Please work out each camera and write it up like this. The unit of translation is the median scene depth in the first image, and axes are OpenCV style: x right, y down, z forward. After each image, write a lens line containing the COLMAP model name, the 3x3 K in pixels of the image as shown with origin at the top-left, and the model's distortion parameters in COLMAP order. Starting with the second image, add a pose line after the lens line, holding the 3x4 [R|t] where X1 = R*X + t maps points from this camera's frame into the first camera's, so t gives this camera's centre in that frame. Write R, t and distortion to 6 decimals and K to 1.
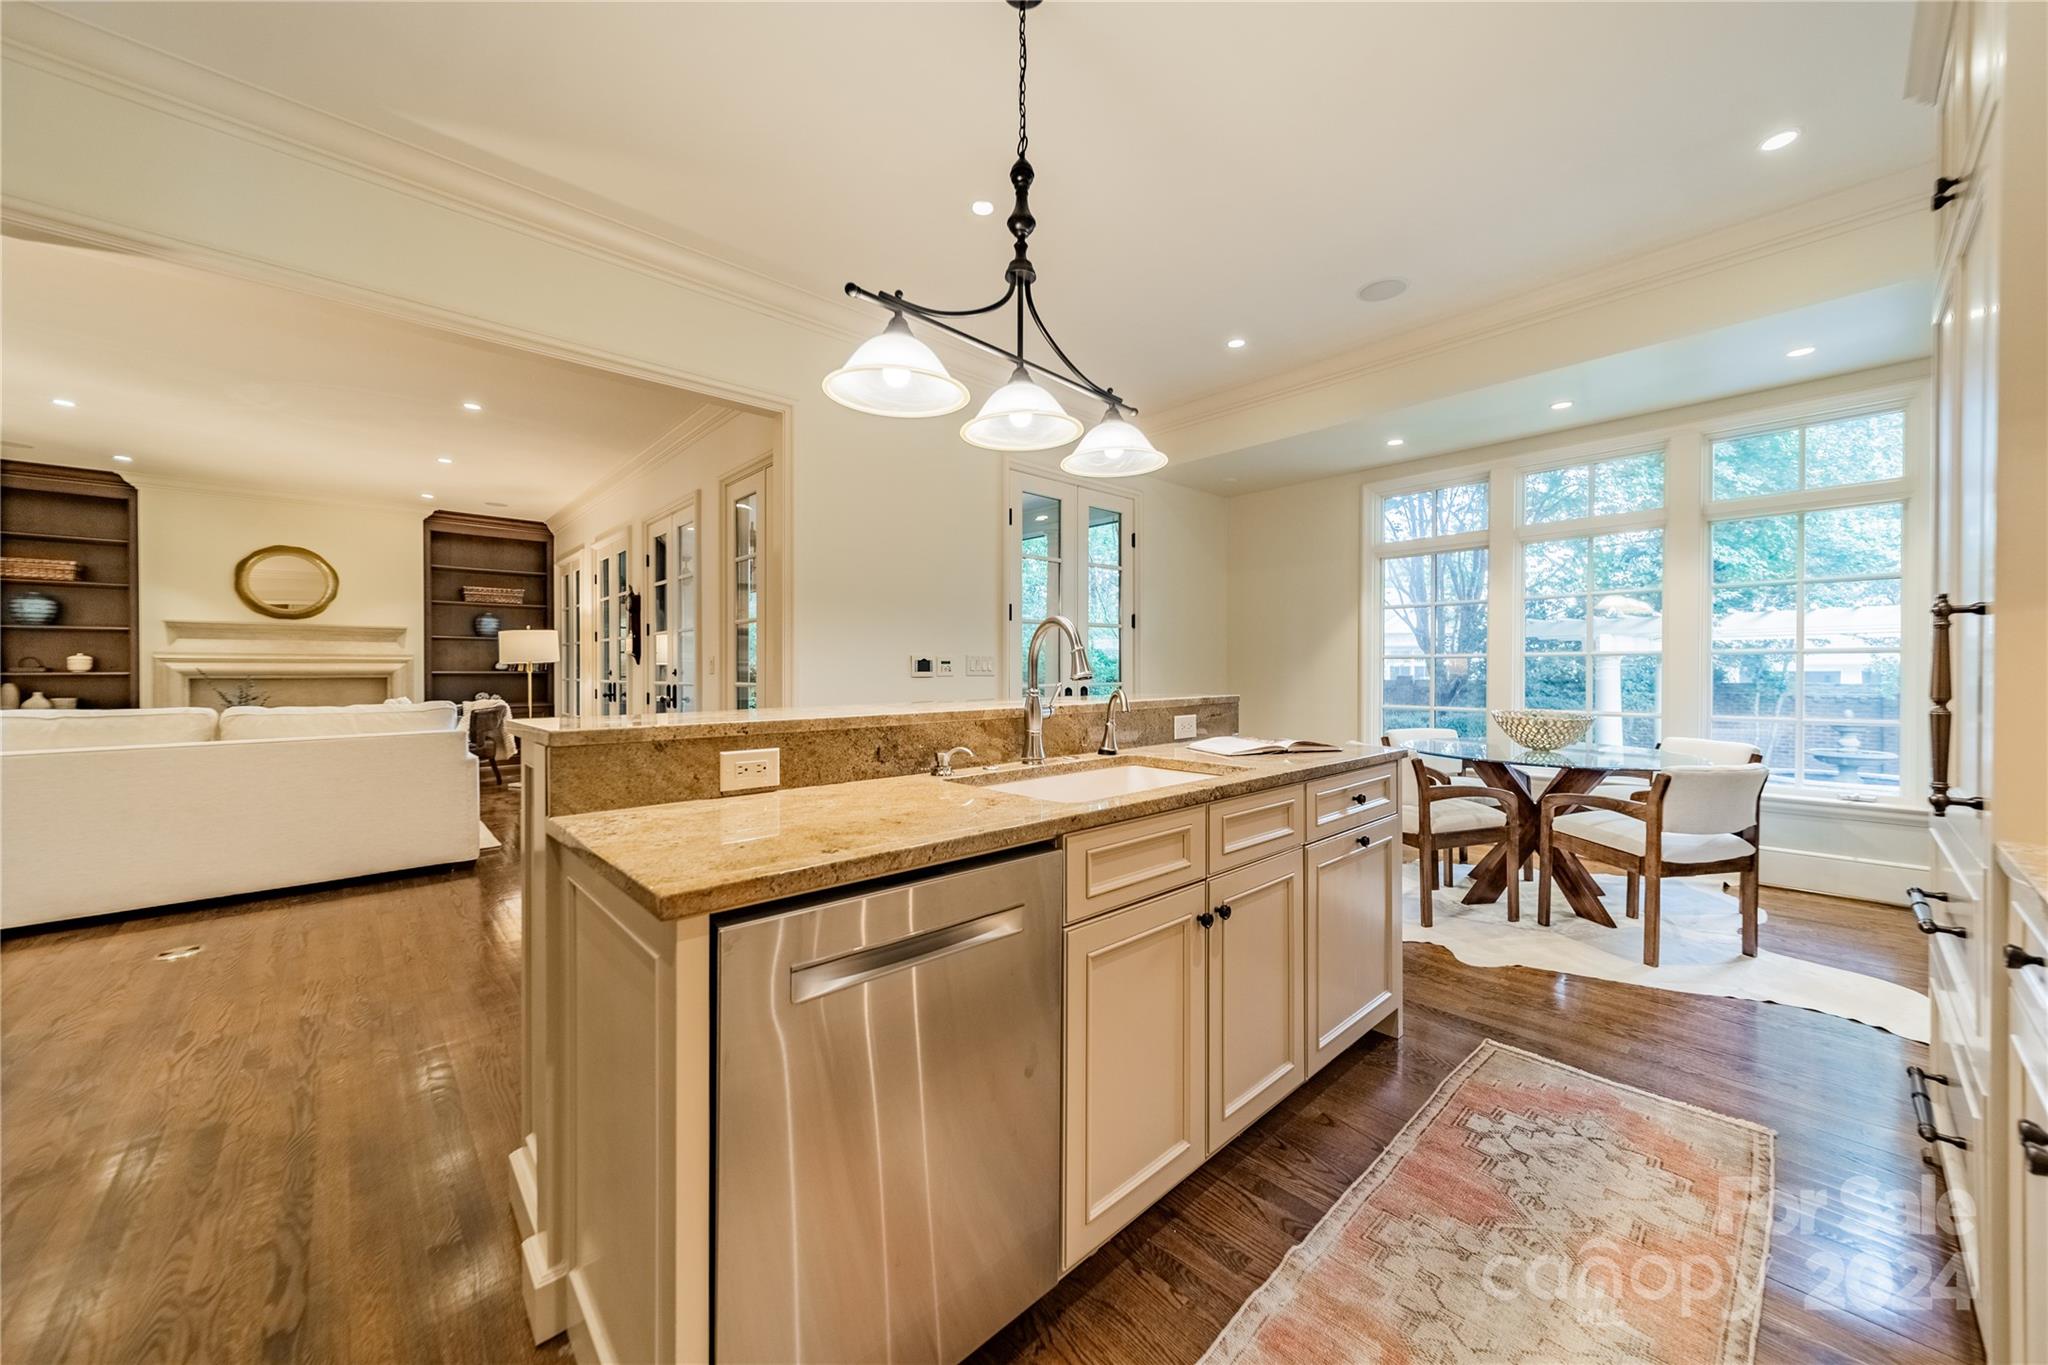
lens RADIAL K [[729.6, 0, 1026.2], [0, 729.6, 678.5], [0, 0, 1]] dist [0.003904, 0.000036]
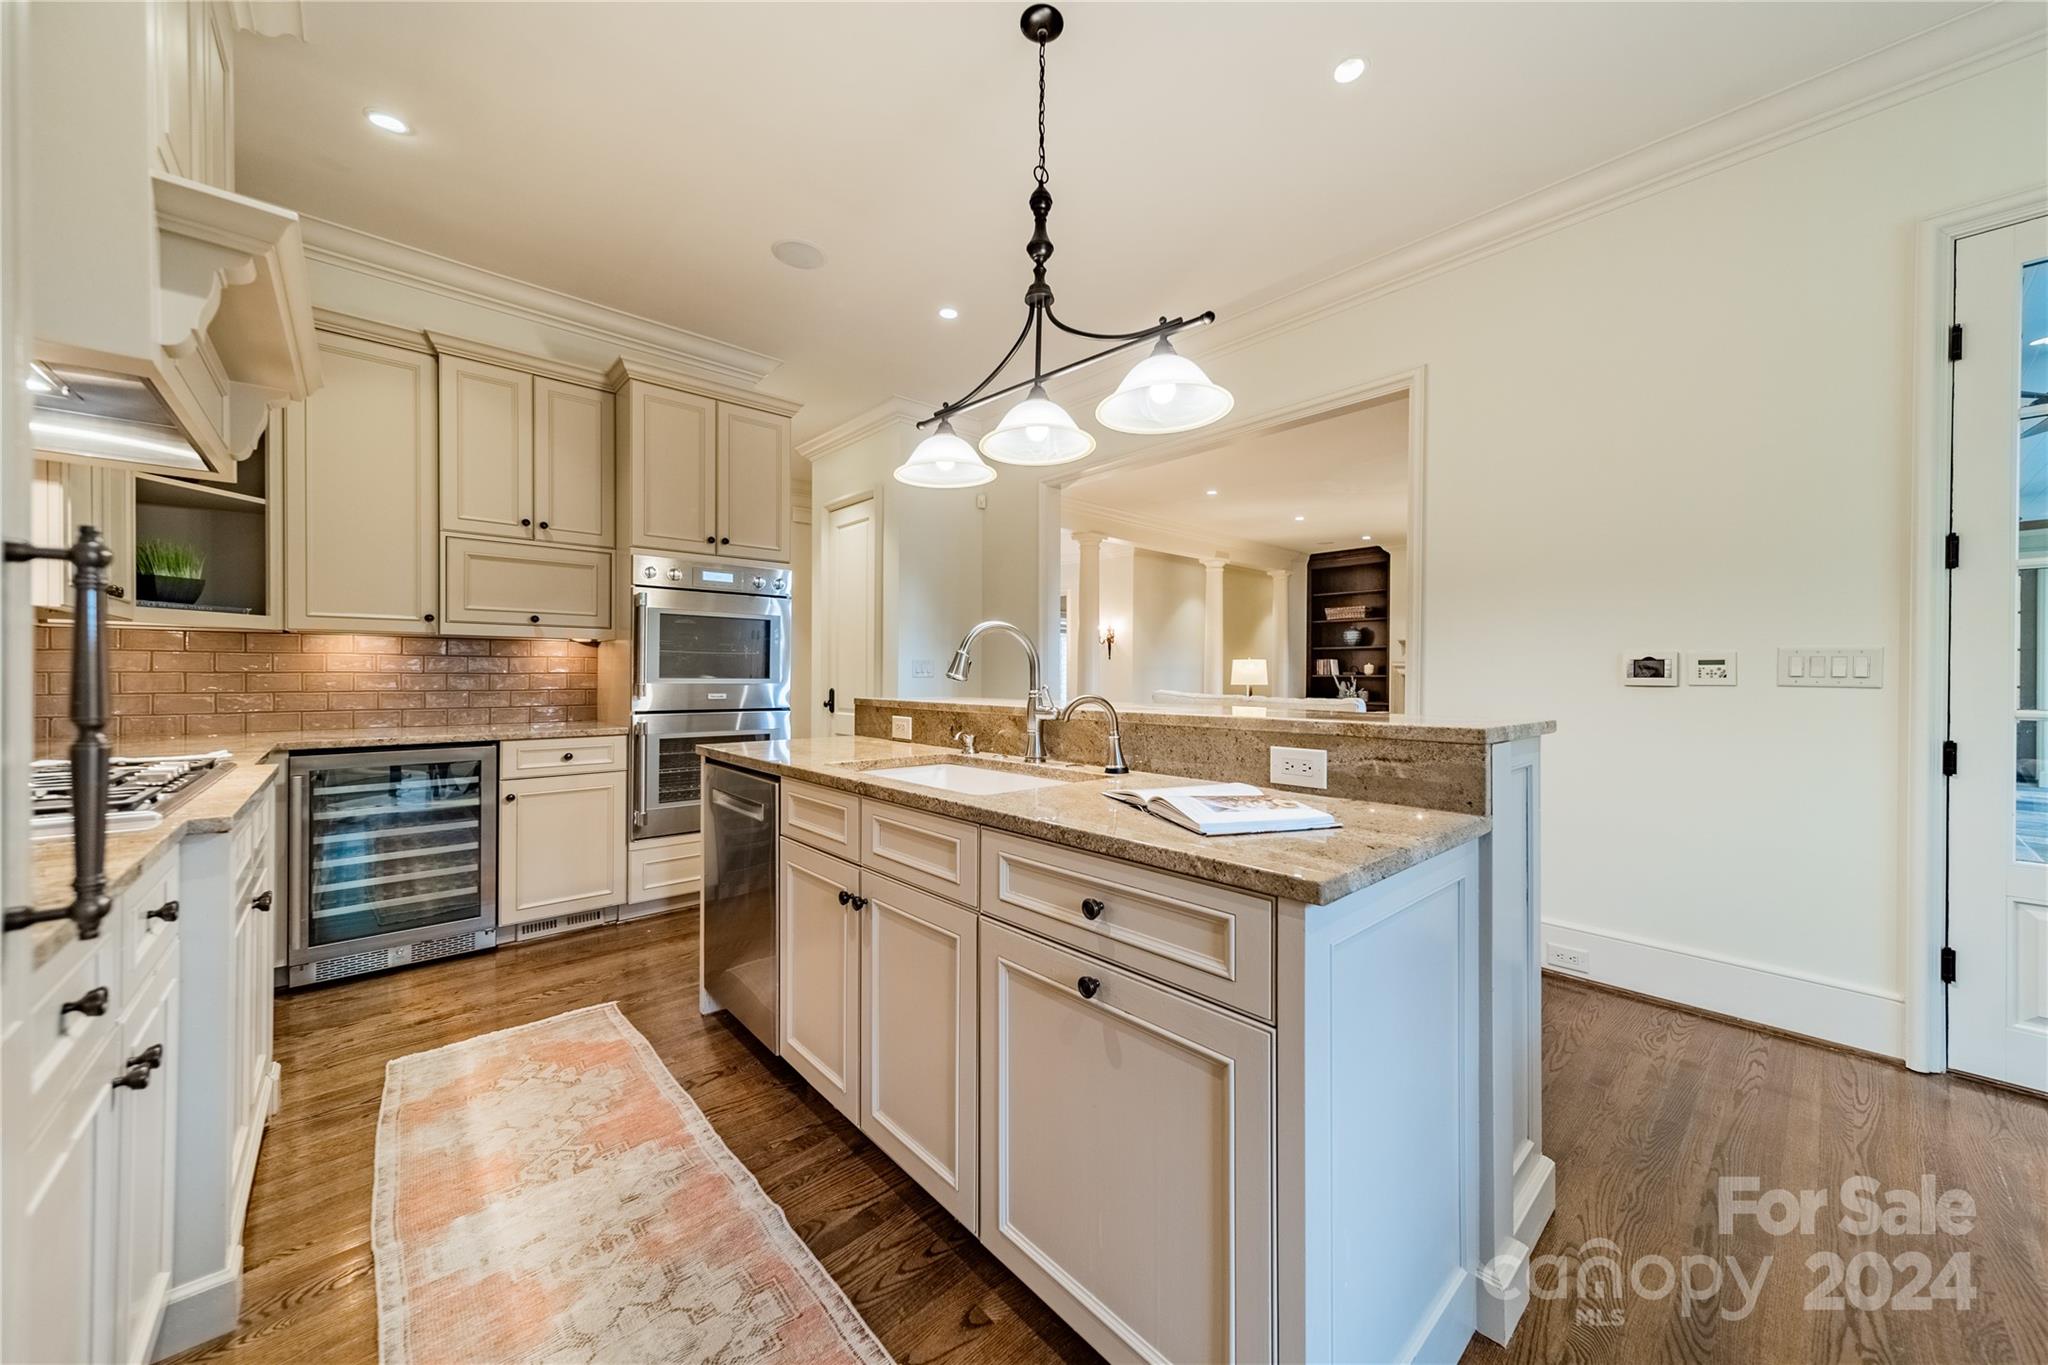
lens RADIAL K [[729.6, 0, 1036.5], [0, 729.6, 679.4], [0, 0, 1]] dist [0.003904, 0.000036]
pose [[0.001304, 0.010394, -0.999945, 1.218472], [-0.016826, 0.999805, 0.010370, -0.014254], [0.999858, 0.016812, 0.001479, 1.159860]]
